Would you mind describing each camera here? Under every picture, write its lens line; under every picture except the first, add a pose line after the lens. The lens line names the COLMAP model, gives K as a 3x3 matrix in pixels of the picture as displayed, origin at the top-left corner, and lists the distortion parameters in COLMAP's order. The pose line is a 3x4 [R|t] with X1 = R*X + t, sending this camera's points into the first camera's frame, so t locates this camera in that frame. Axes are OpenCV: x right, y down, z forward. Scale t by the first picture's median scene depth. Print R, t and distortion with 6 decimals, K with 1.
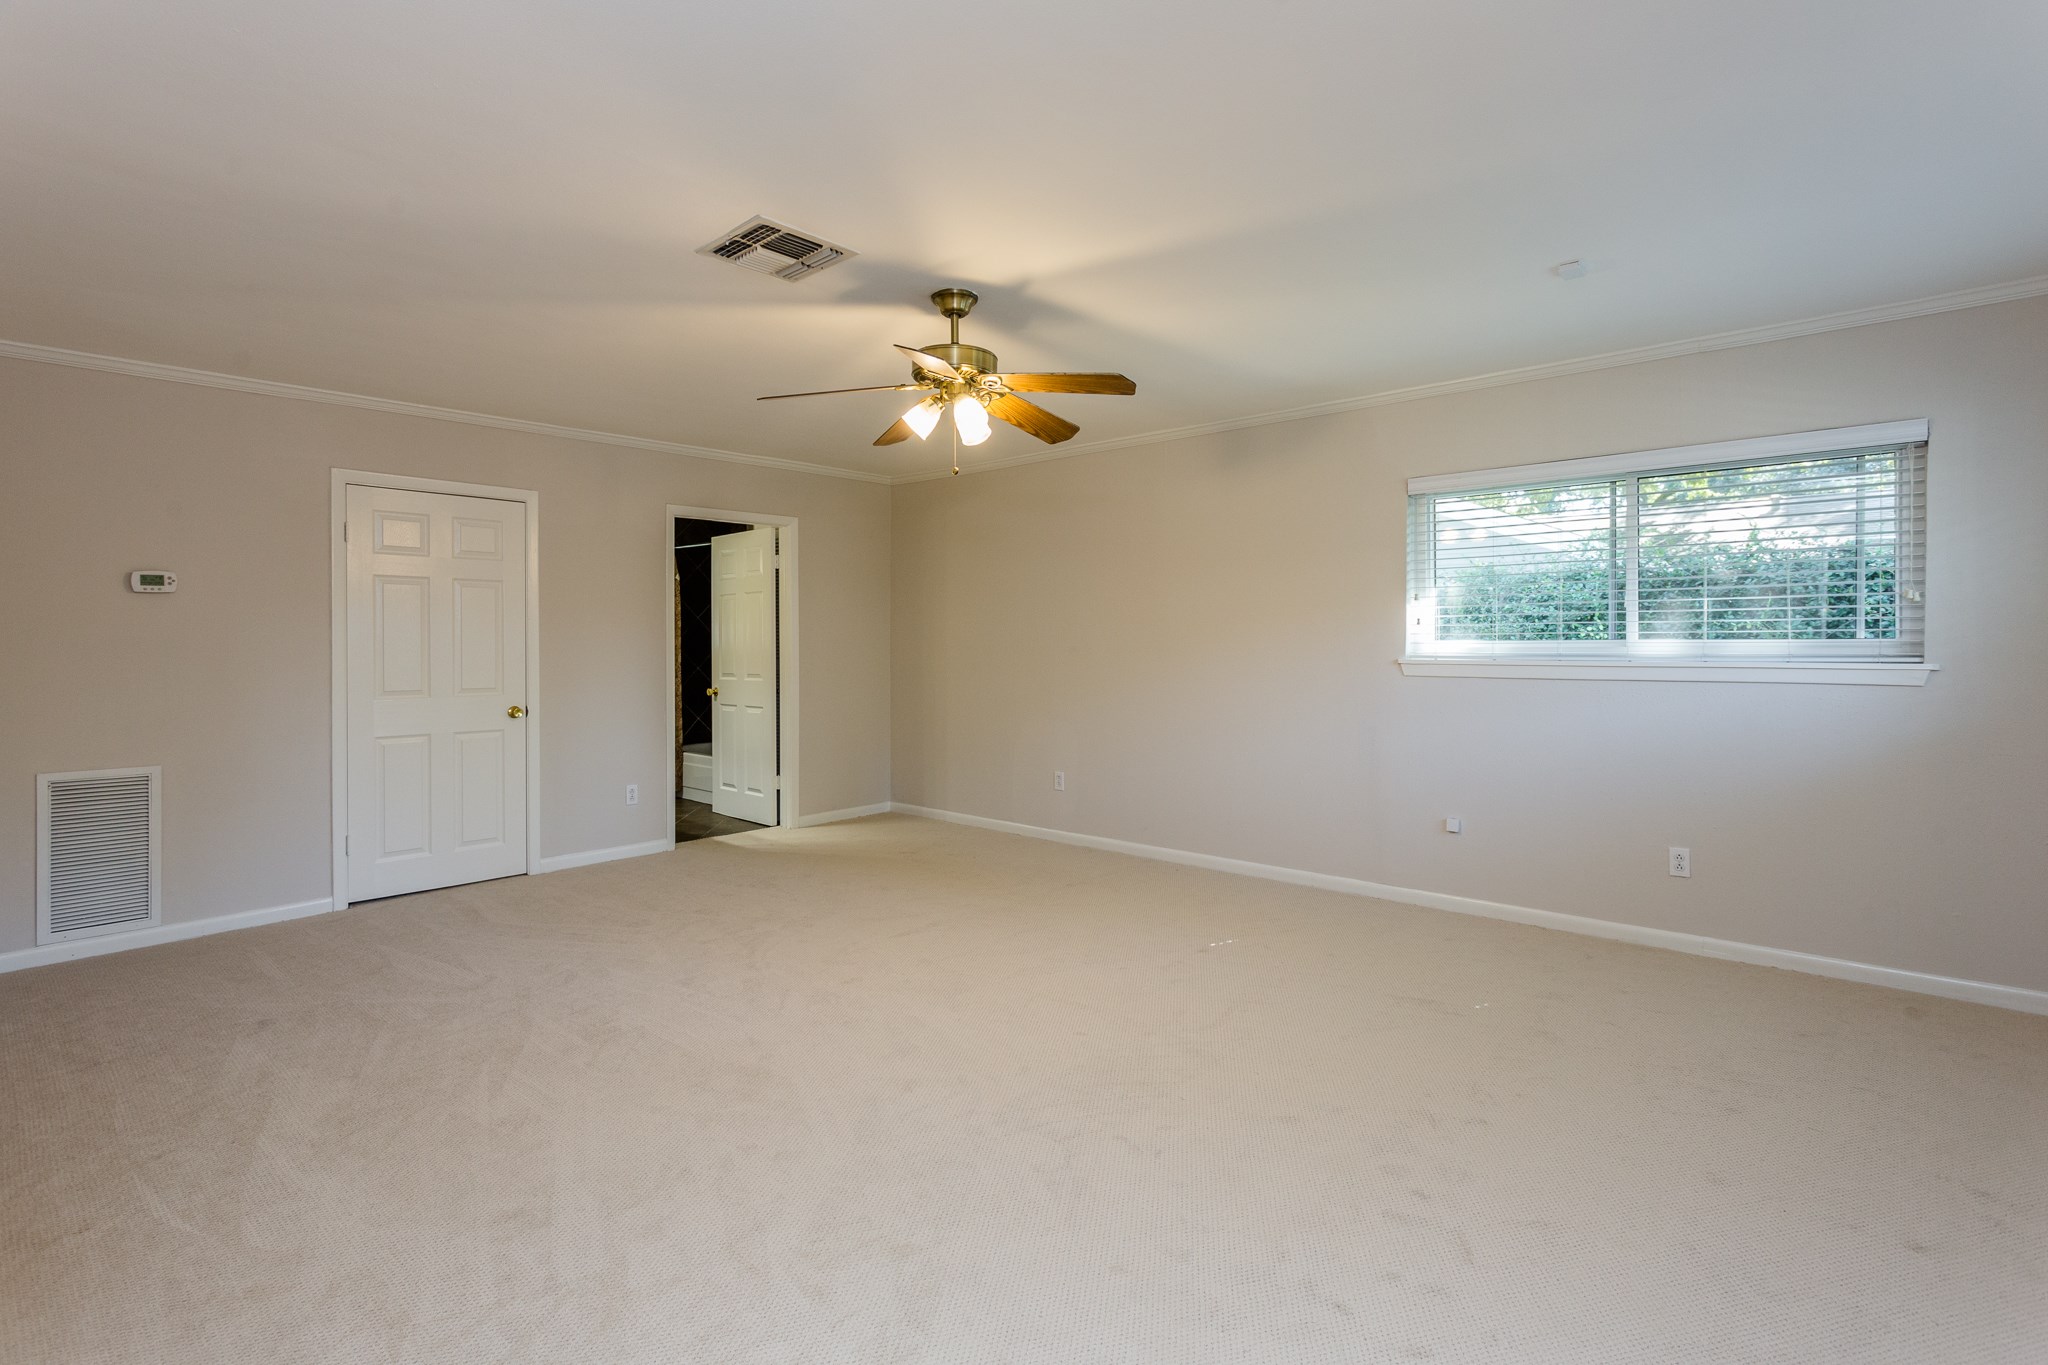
lens RADIAL K [[976.1, 0, 1018.2], [0, 976.1, 659.5], [0, 0, 1]] dist [-0.003509, 0.000311]
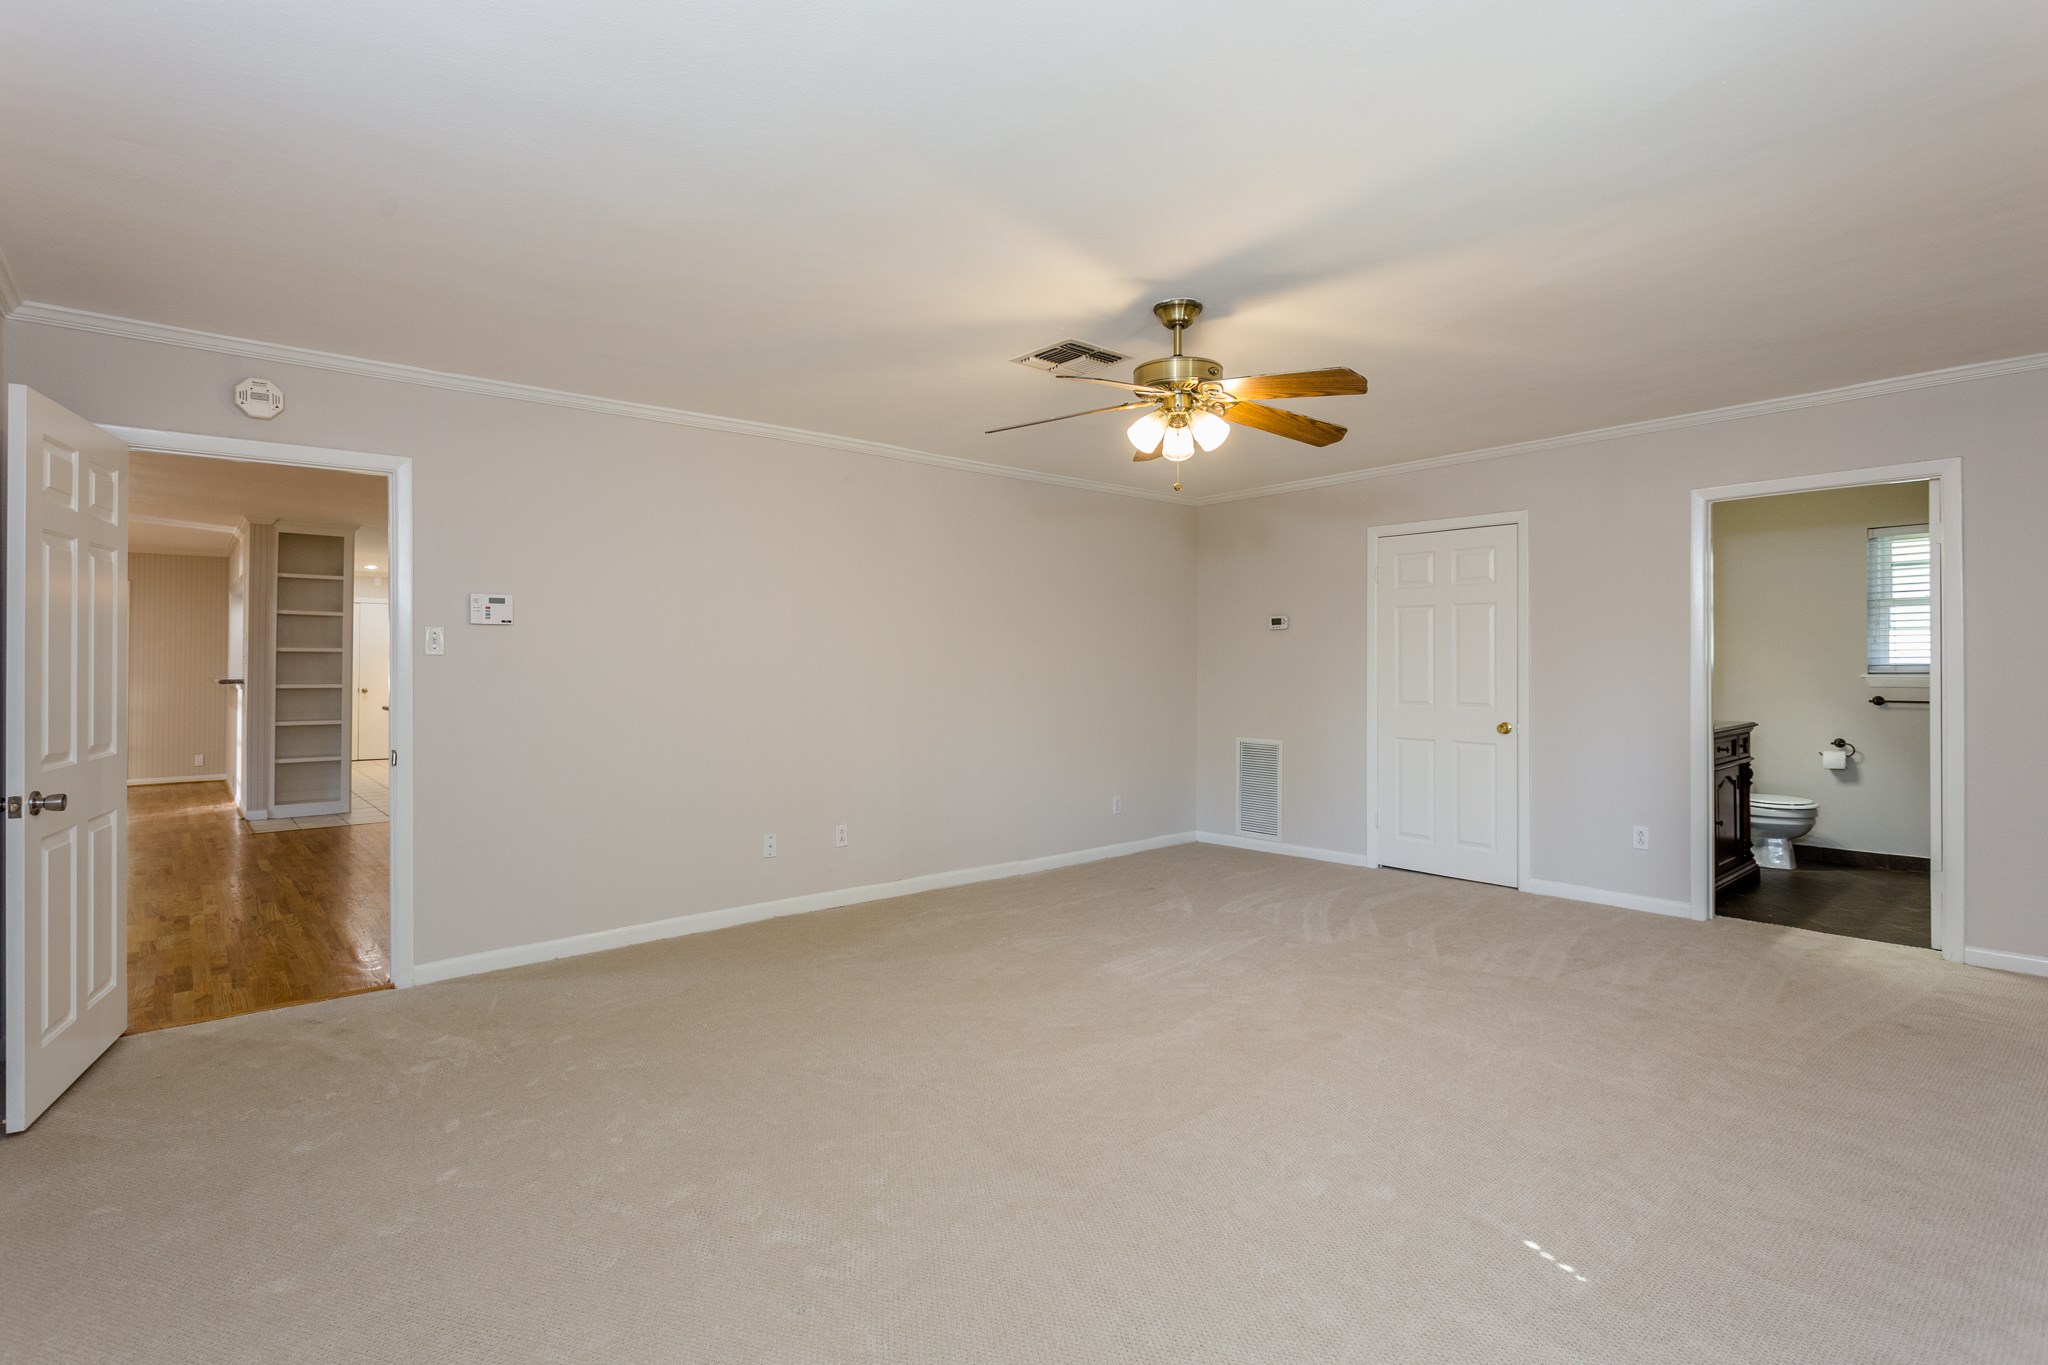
lens RADIAL K [[976.1, 0, 1018.2], [0, 976.1, 659.5], [0, 0, 1]] dist [-0.003509, 0.000311]
pose [[-0.120973, 0.003966, -0.992648, 0.743991], [-0.011123, 0.999924, 0.005350, -0.024162], [0.992593, 0.011689, -0.120920, 0.792029]]
